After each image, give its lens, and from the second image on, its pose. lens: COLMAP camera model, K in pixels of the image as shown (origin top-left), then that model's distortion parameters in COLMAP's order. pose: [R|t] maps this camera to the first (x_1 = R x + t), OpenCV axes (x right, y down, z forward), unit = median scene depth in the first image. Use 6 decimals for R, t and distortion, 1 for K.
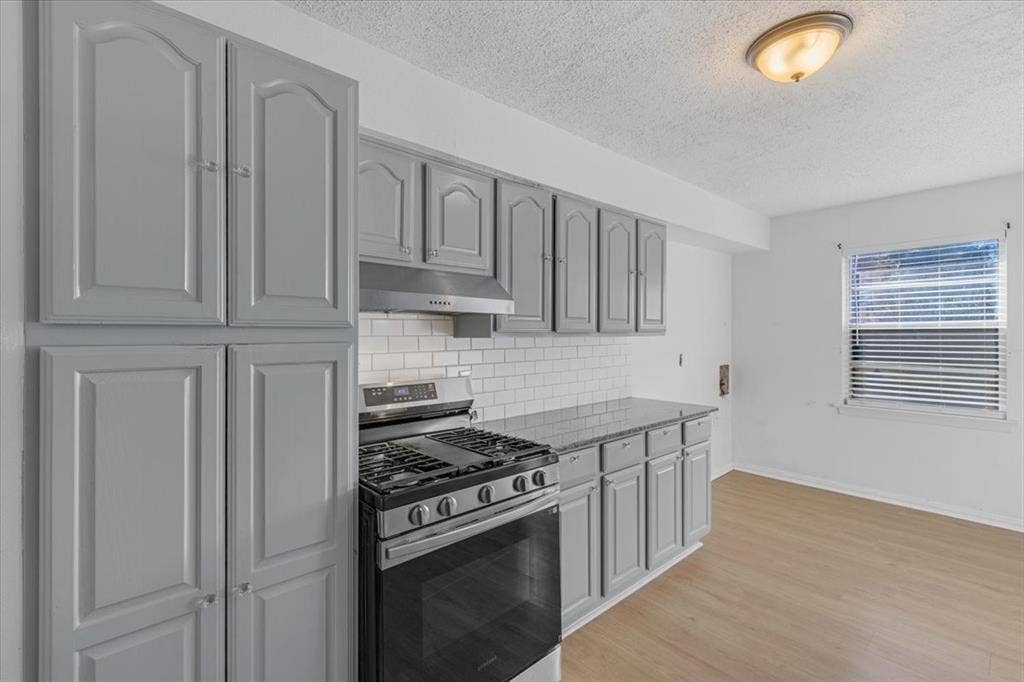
lens RADIAL K [[431.4, 0, 512.0], [0, 431.4, 341.0], [0, 0, 1]] dist [0.007448, -0.000029]
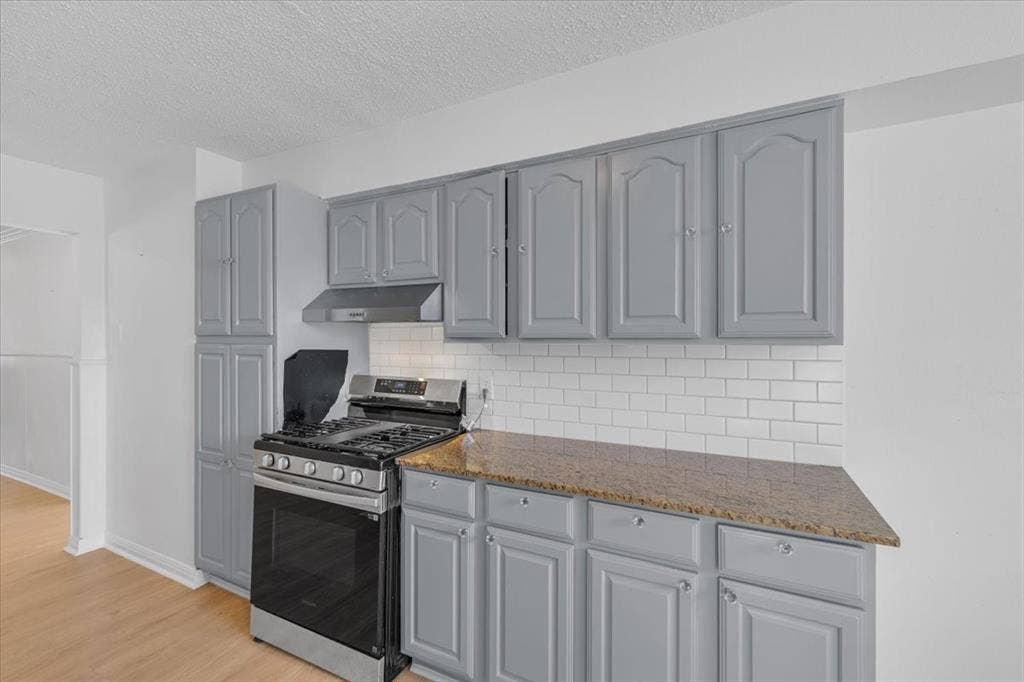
lens RADIAL K [[431.4, 0, 512.0], [0, 431.4, 341.0], [0, 0, 1]] dist [0.007448, -0.000029]
pose [[0.394348, 0.003922, -0.918953, 1.025649], [-0.013294, 0.999911, -0.001437, -0.012904], [0.918865, 0.012783, 0.394365, 0.808633]]
